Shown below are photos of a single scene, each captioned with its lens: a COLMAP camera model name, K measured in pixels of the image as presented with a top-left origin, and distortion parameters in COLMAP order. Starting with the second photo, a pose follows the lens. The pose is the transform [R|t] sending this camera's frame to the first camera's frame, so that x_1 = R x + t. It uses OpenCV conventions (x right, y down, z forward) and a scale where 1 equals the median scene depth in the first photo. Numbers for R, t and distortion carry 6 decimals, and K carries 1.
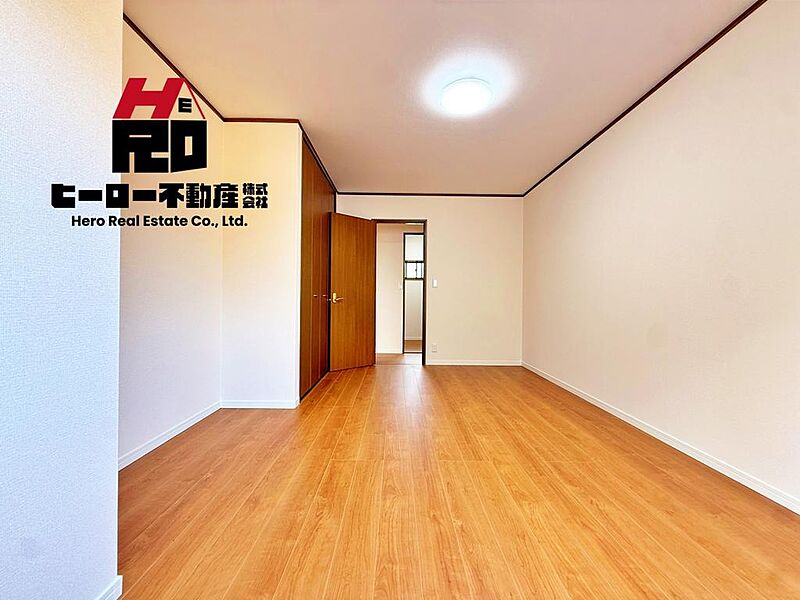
lens RADIAL K [[320.7, 0, 398.5], [0, 320.7, 299.6], [0, 0, 1]] dist [-0.000677, 0.000283]
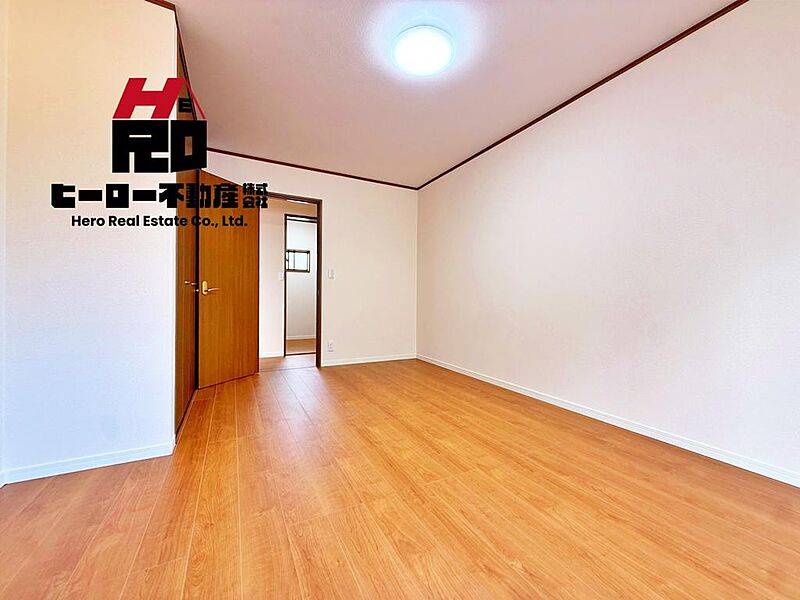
lens RADIAL K [[320.7, 0, 398.5], [0, 320.7, 299.6], [0, 0, 1]] dist [-0.000677, 0.000283]
pose [[0.890505, -0.004196, 0.454955, -0.206274], [-0.000251, 0.999953, 0.009714, 0.021434], [-0.454974, -0.008765, 0.890462, 0.216786]]
